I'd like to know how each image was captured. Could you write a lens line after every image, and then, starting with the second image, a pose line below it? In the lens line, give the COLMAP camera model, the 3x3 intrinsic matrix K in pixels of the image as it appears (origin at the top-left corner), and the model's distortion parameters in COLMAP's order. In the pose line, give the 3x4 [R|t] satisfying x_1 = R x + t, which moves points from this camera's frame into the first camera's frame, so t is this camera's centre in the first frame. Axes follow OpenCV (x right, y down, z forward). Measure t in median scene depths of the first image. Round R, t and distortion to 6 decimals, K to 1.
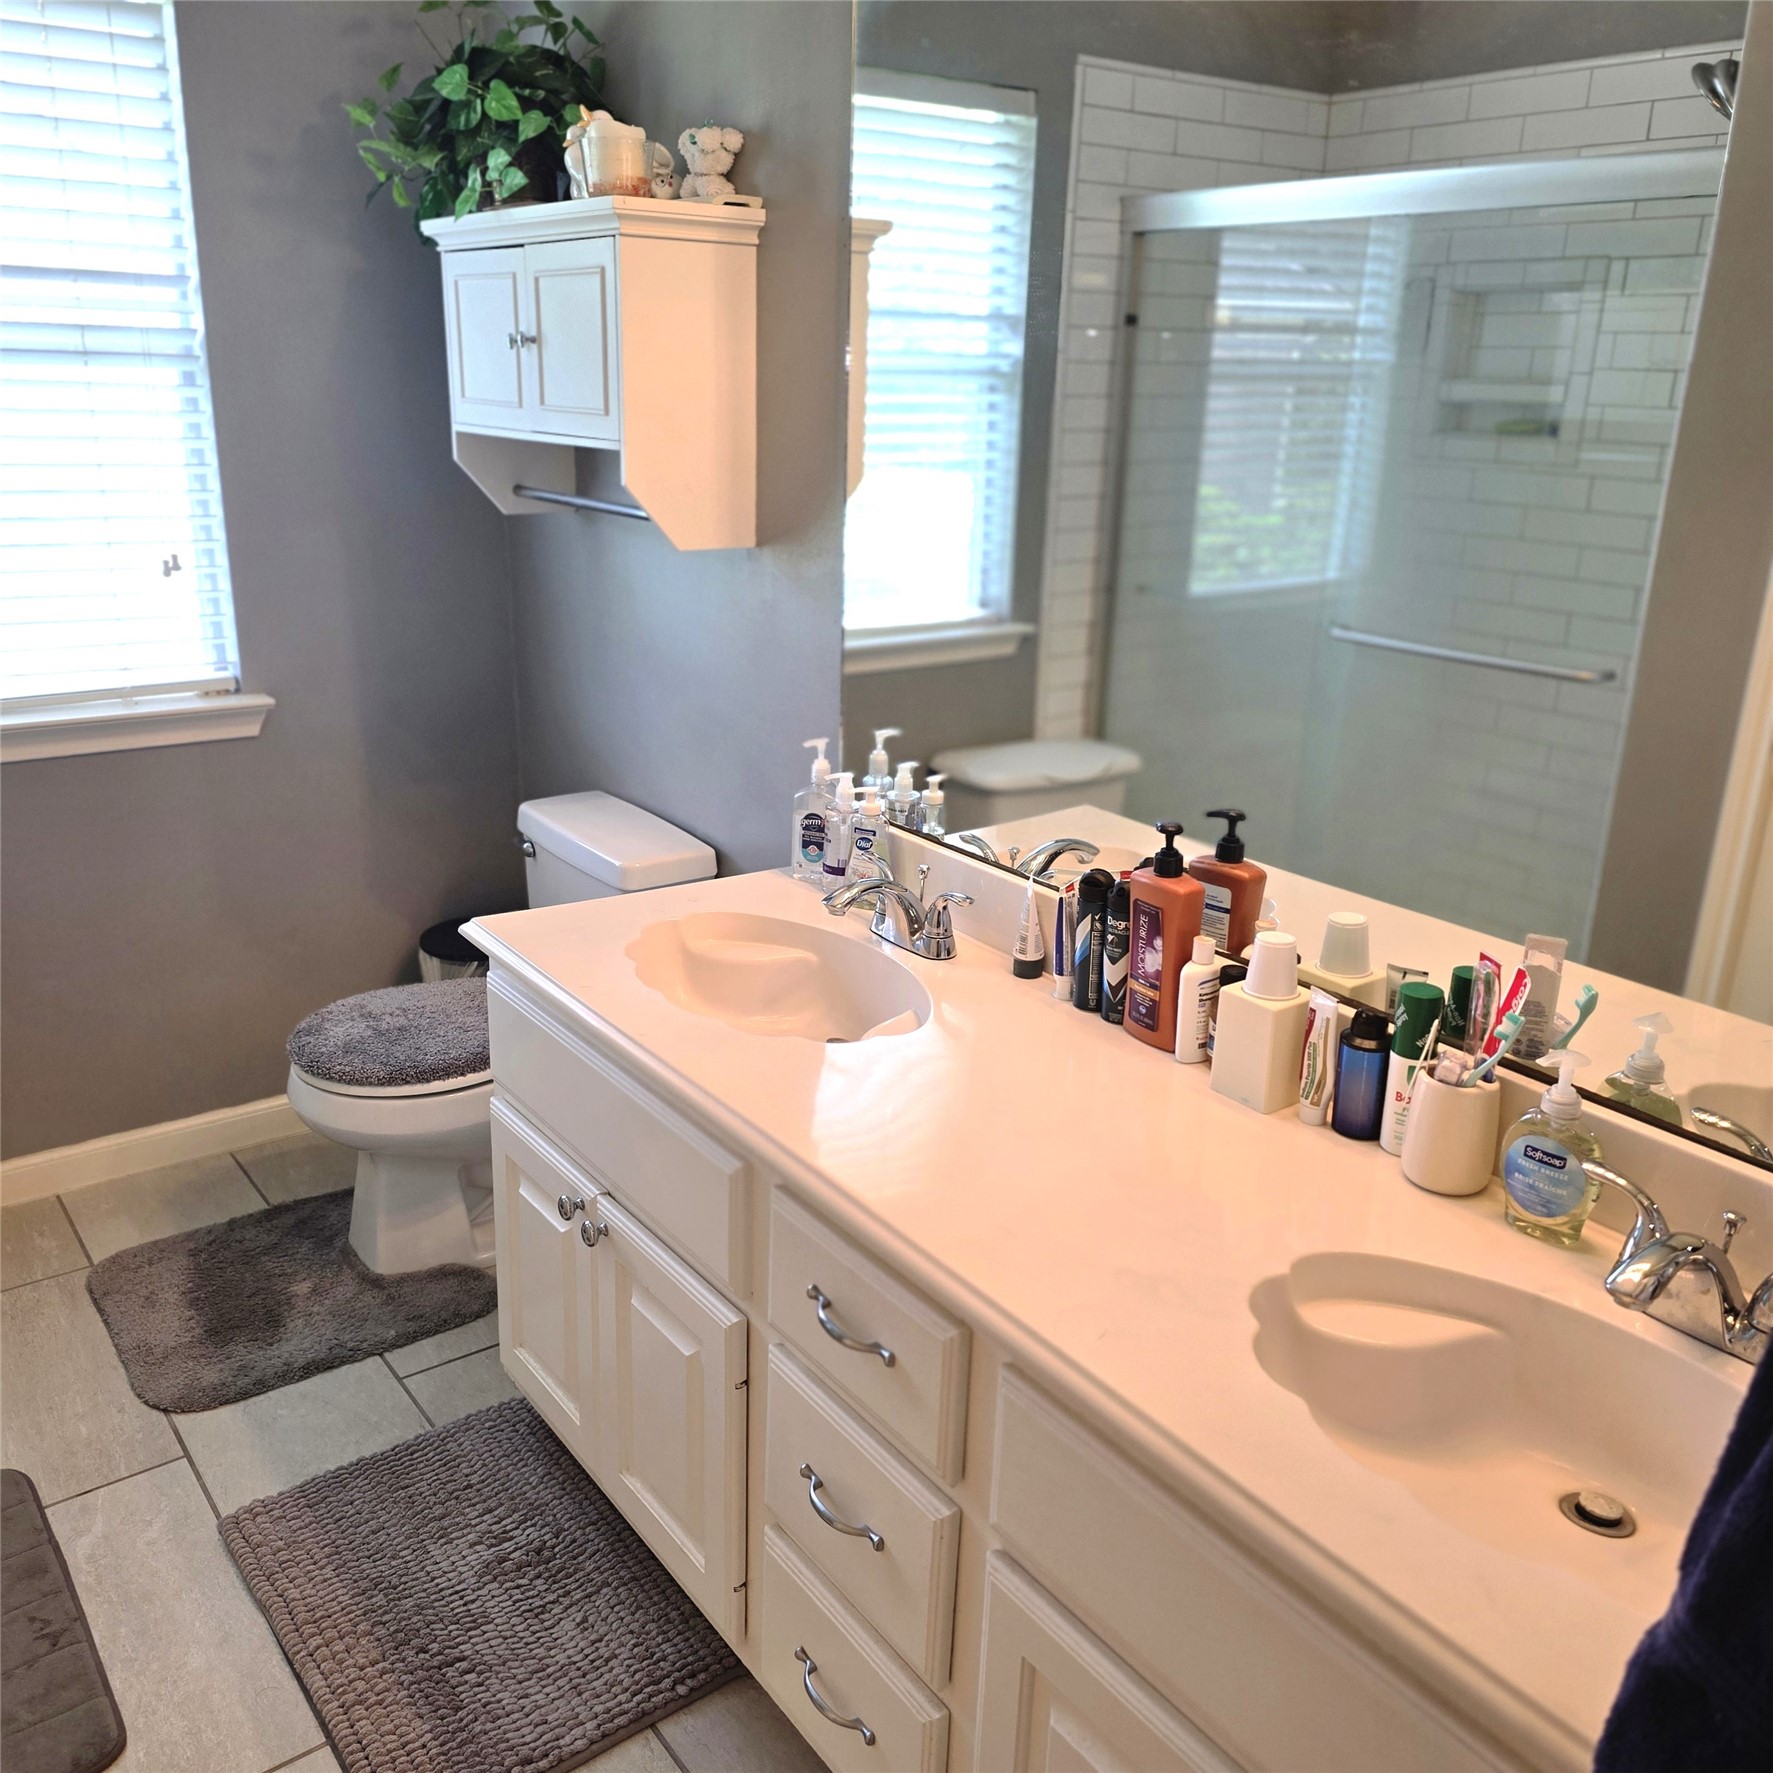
lens RADIAL K [[1583.5, 0, 889.0], [0, 1583.5, 890.9], [0, 0, 1]] dist [0.083309, -0.104820]
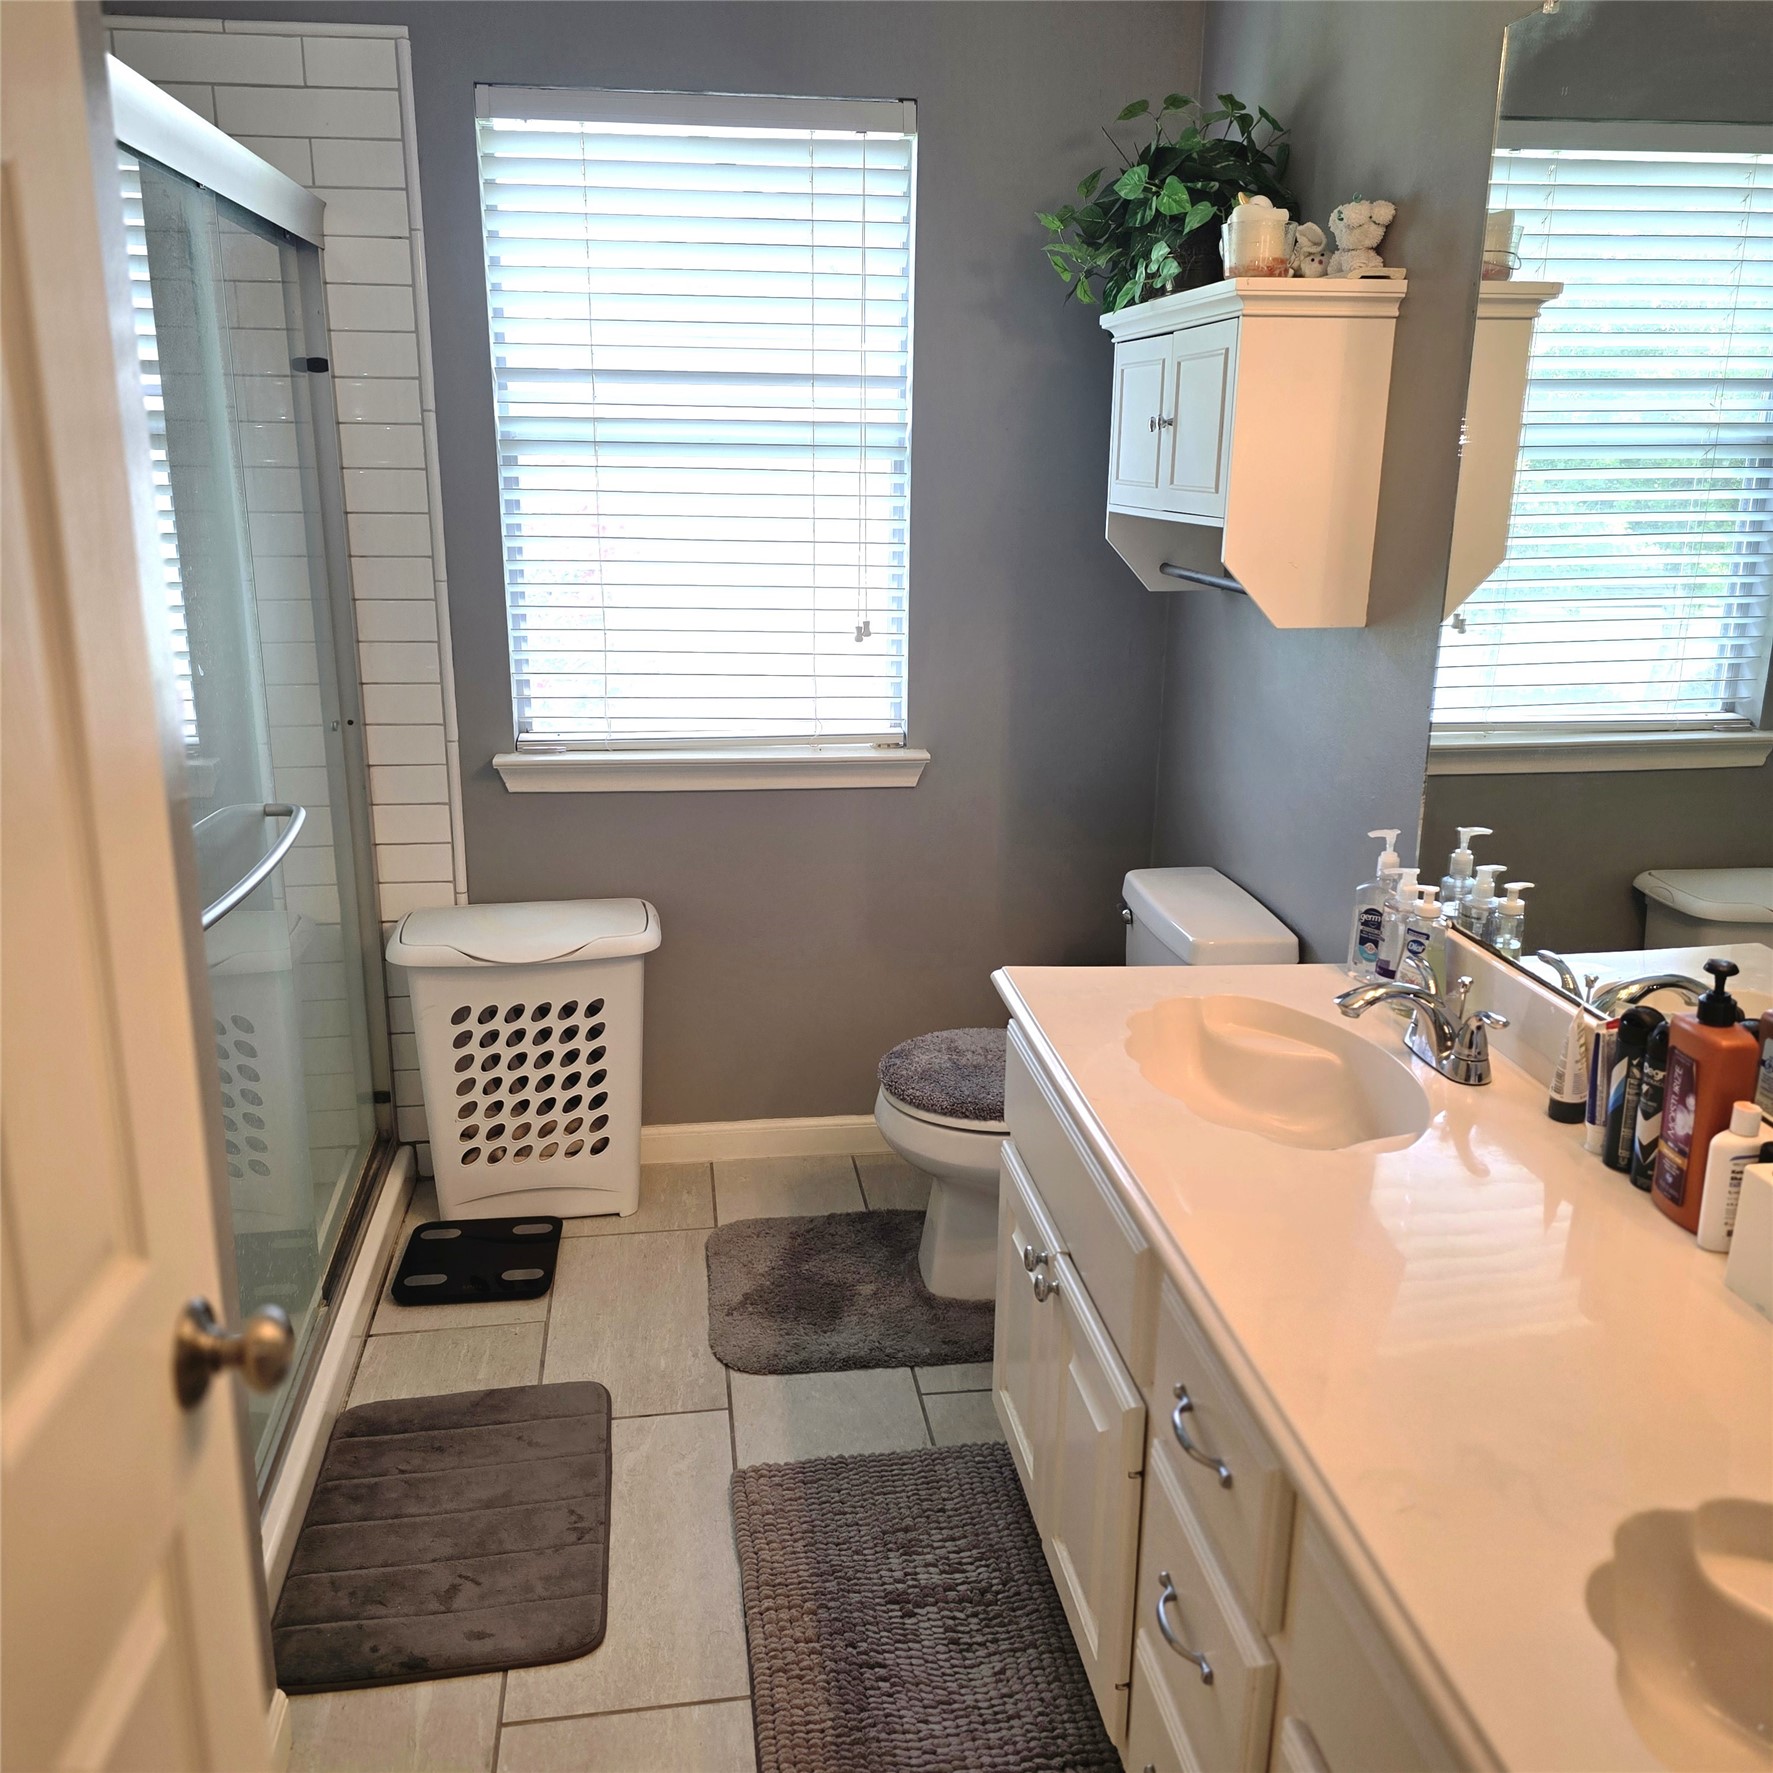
lens RADIAL K [[1583.5, 0, 843.8], [0, 1583.5, 892.8], [0, 0, 1]] dist [0.083309, -0.104820]
pose [[0.876434, 0.115713, -0.467412, 0.115082], [-0.137890, 0.990357, -0.013380, -0.002598], [0.461356, 0.076178, 0.883939, 0.021156]]
